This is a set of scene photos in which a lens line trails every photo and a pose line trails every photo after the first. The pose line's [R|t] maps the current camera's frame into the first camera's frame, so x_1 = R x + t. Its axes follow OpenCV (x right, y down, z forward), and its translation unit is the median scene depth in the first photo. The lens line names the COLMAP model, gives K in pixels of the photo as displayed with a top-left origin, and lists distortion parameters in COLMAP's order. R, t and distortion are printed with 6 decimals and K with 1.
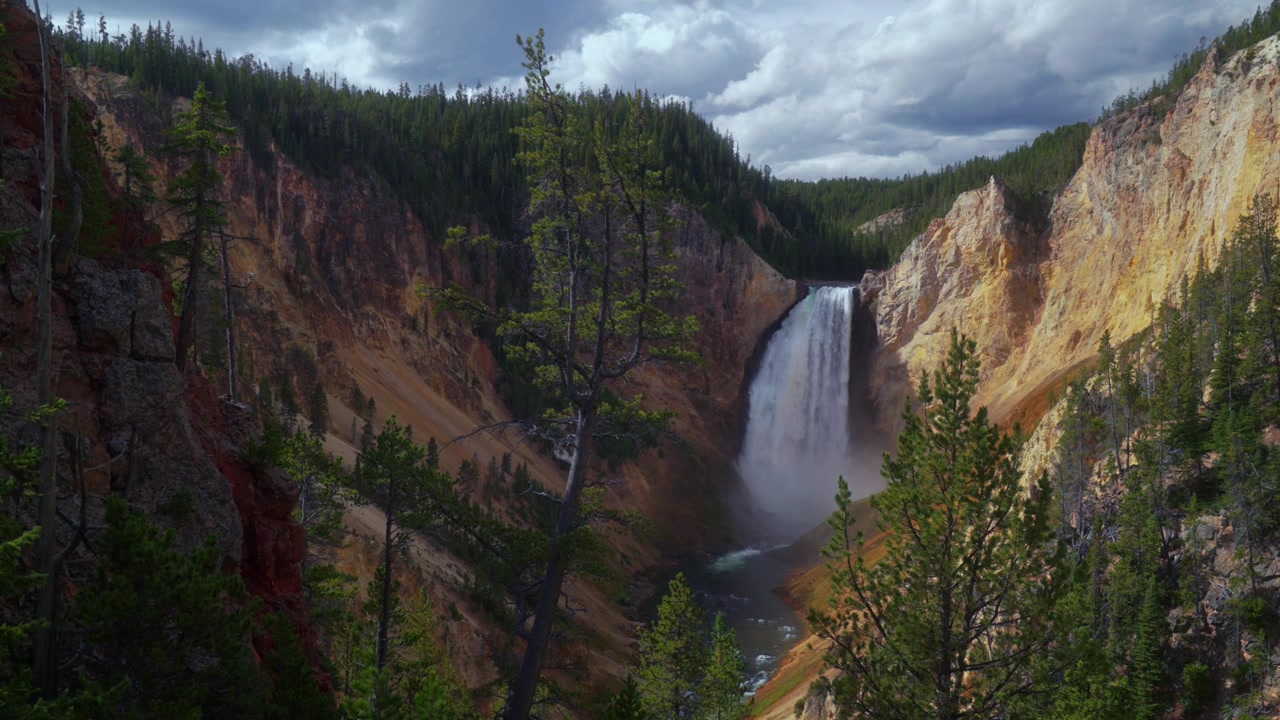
lens RADIAL K [[1114.1, 0, 642.8], [0, 1114.1, 359.4], [0, 0, 1]] dist [0.020058, -0.015072]
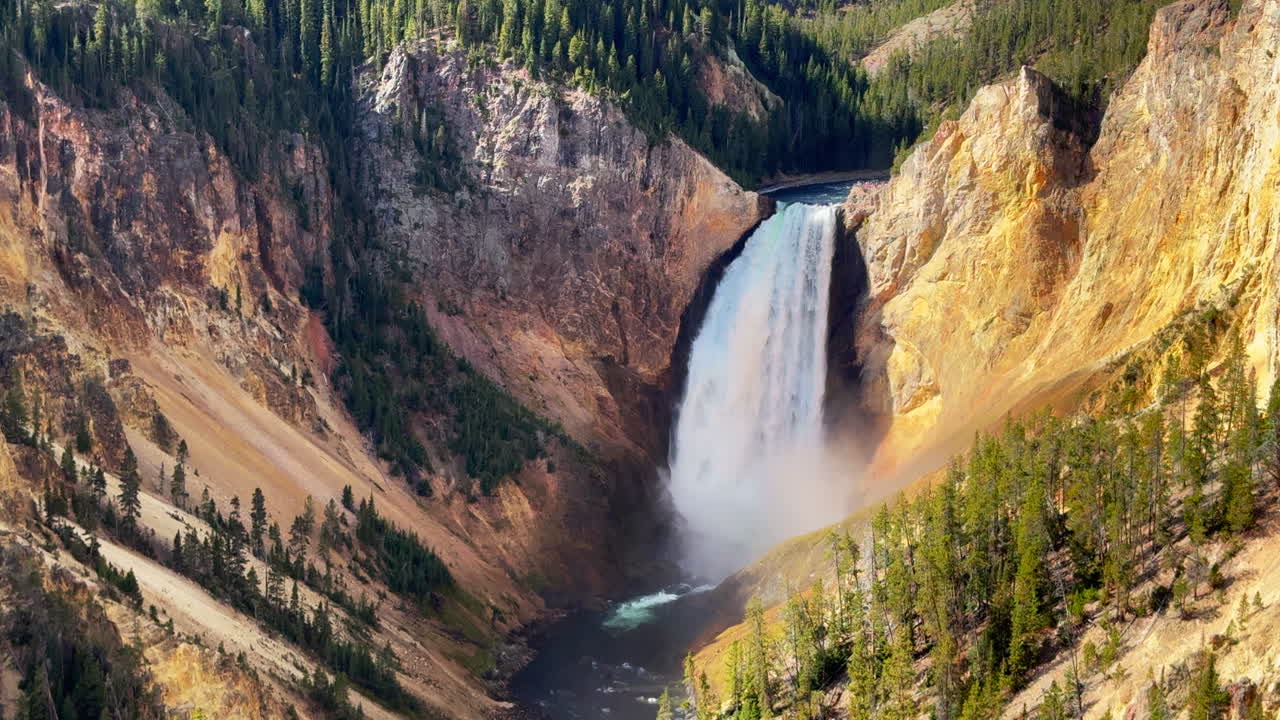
lens RADIAL K [[2154.6, 0, 643.3], [0, 2154.6, 374.1], [0, 0, 1]] dist [0.146201, -0.010989]
pose [[0.999887, 0.004161, 0.014413, 0.053933], [-0.006166, 0.989848, 0.141996, -0.175795], [-0.013676, -0.142069, 0.989762, -0.424591]]
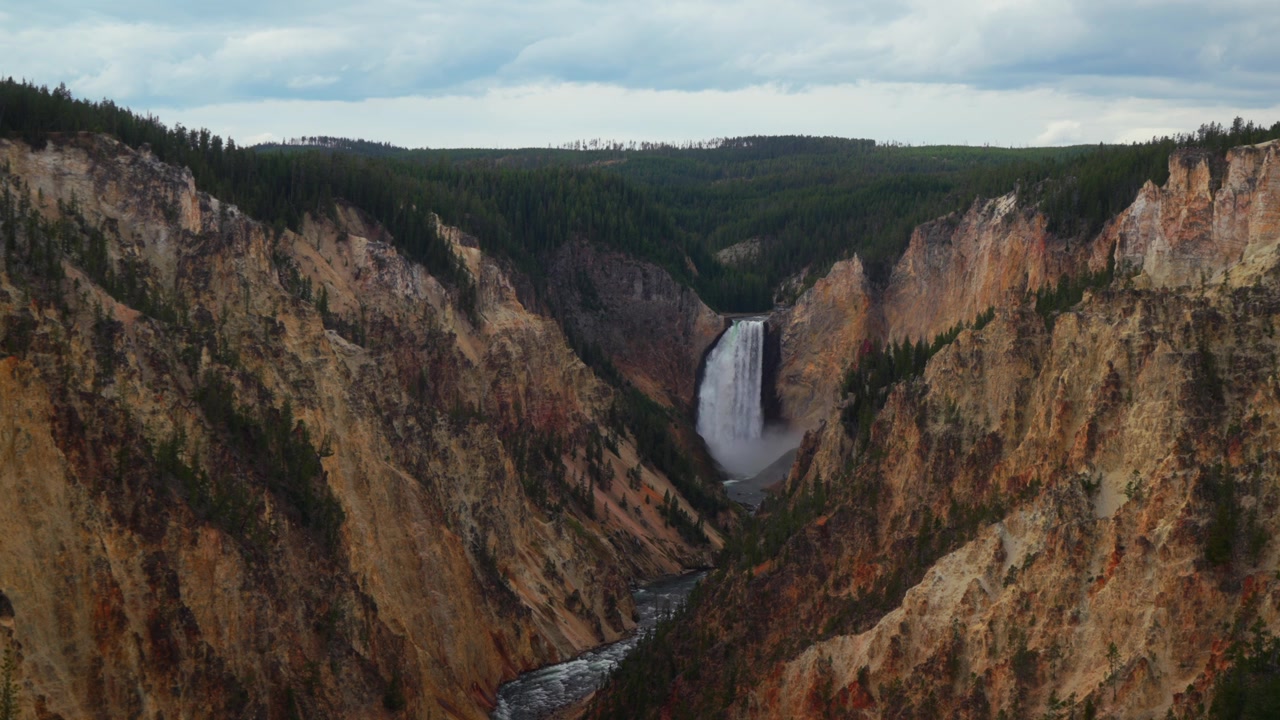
lens RADIAL K [[2310.0, 0, 639.4], [0, 2310.0, 357.0], [0, 0, 1]] dist [-0.005130, 0.039040]
pose [[0.964378, -0.000310, 0.264528, -0.885075], [0.003499, 0.999927, -0.011585, 0.019335], [-0.264505, 0.012098, 0.964309, -2.160043]]
